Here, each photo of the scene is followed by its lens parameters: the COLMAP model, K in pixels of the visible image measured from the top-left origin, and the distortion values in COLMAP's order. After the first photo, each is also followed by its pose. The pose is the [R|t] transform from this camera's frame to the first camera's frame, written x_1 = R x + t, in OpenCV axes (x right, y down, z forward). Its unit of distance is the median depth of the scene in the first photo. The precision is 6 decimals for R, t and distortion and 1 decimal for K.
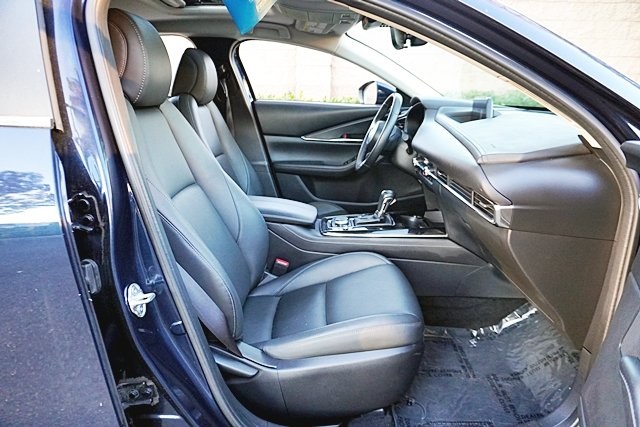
lens RADIAL K [[424.4, 0, 317.0], [0, 424.4, 217.5], [0, 0, 1]] dist [-0.040063, 0.017875]
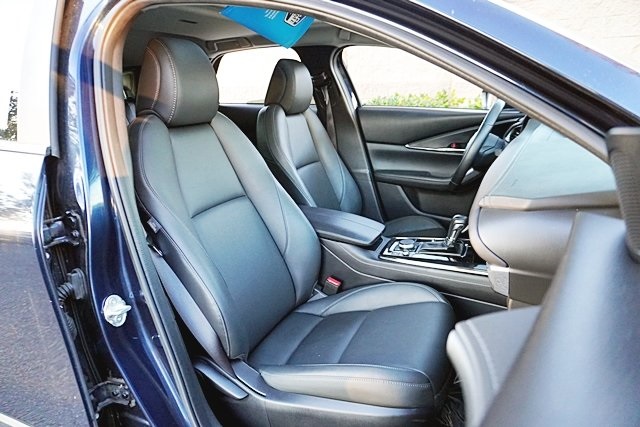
lens RADIAL K [[424.4, 0, 313.4], [0, 424.4, 217.4], [0, 0, 1]] dist [-0.040063, 0.017875]
pose [[0.918724, 0.085328, -0.385570, 0.222547], [-0.081946, 0.996317, 0.025232, -0.057028], [0.386304, 0.008415, 0.922333, 0.093614]]
